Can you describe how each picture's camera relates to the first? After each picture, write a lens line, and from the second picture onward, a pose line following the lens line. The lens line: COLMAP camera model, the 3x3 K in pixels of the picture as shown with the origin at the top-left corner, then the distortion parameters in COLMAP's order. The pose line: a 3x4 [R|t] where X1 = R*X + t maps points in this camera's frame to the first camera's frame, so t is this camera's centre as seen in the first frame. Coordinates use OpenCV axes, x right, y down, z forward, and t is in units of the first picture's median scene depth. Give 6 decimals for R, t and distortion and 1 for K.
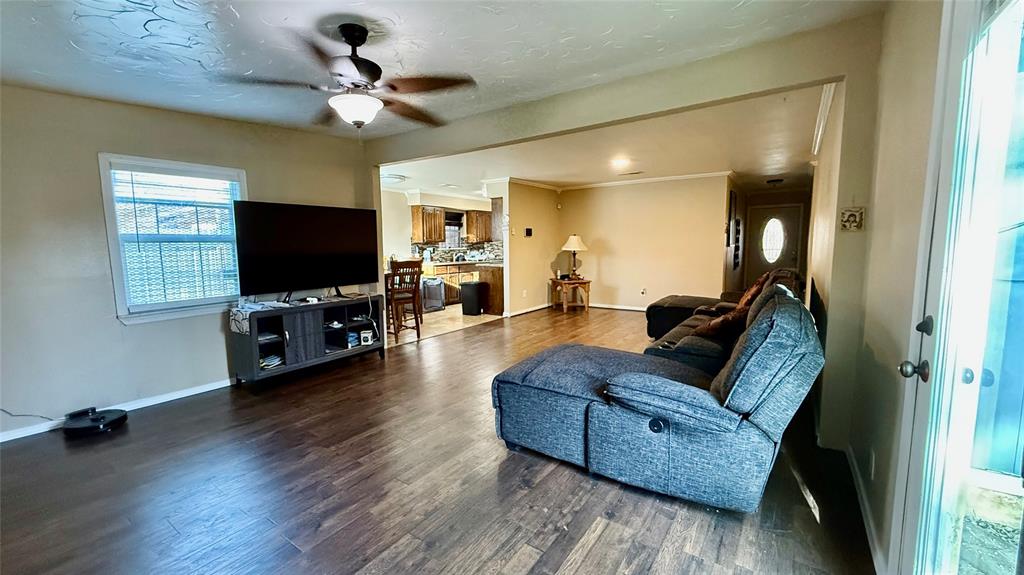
lens RADIAL K [[404.0, 0, 510.4], [0, 404.0, 285.6], [0, 0, 1]] dist [-0.001180, -0.000107]
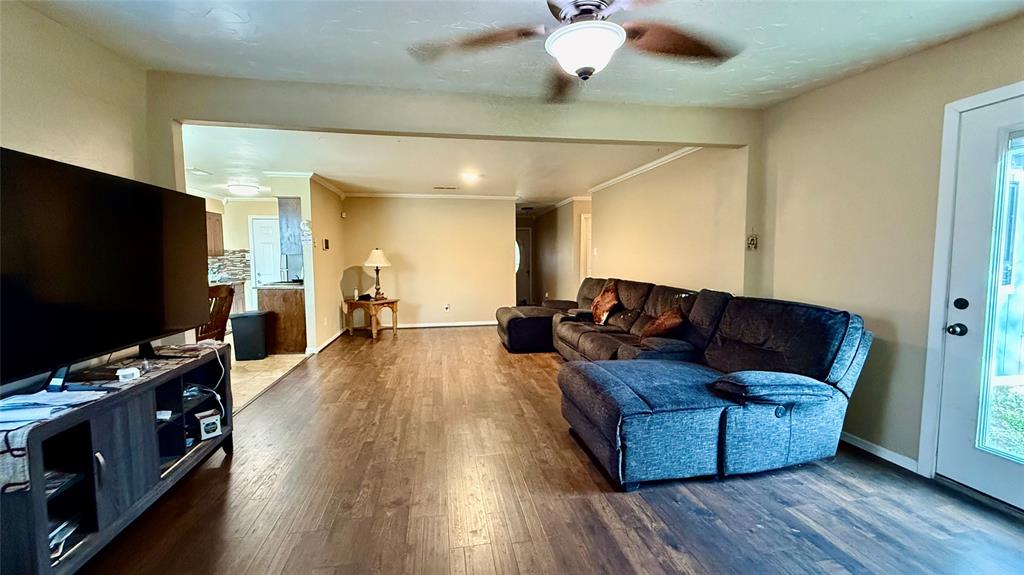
lens RADIAL K [[404.0, 0, 508.8], [0, 404.0, 286.6], [0, 0, 1]] dist [-0.001180, -0.000107]
pose [[0.711498, -0.043881, 0.701317, -0.524791], [0.069576, 0.997543, -0.008171, -0.032570], [-0.699236, 0.054608, 0.712803, 0.358668]]
